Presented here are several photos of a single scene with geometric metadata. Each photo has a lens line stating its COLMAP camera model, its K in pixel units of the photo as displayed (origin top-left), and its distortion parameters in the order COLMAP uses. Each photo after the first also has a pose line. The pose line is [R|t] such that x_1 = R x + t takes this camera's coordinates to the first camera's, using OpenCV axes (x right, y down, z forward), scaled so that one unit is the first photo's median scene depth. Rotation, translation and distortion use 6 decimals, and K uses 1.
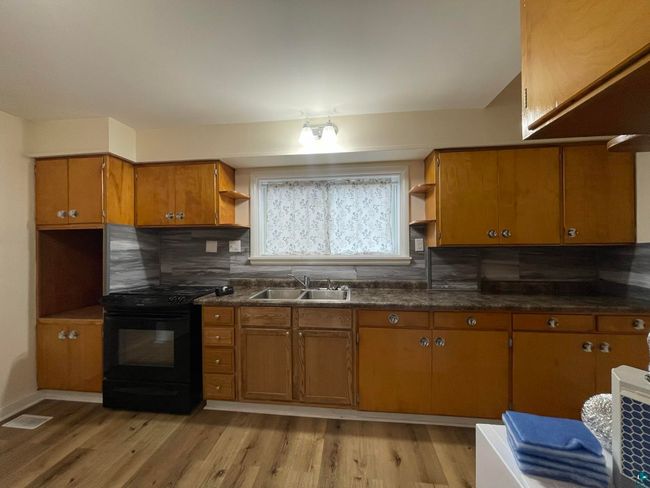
lens RADIAL K [[262.2, 0, 321.7], [0, 262.2, 245.3], [0, 0, 1]] dist [-0.001318, 0.000169]
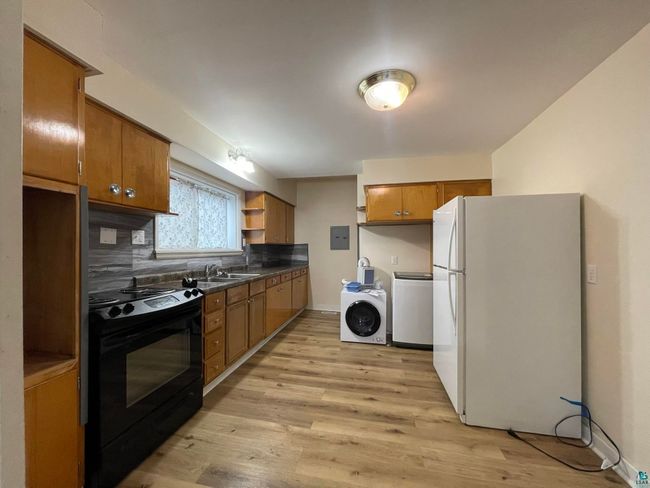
lens RADIAL K [[255.0, 0, 325.0], [0, 255.0, 244.0], [0, 0, 1]] dist [-0.000387, 0.000032]
pose [[0.085746, 0.024705, 0.996011, -1.100194], [-0.006692, 0.999684, -0.024220, 0.041012], [-0.996295, -0.004588, 0.085884, 0.353256]]
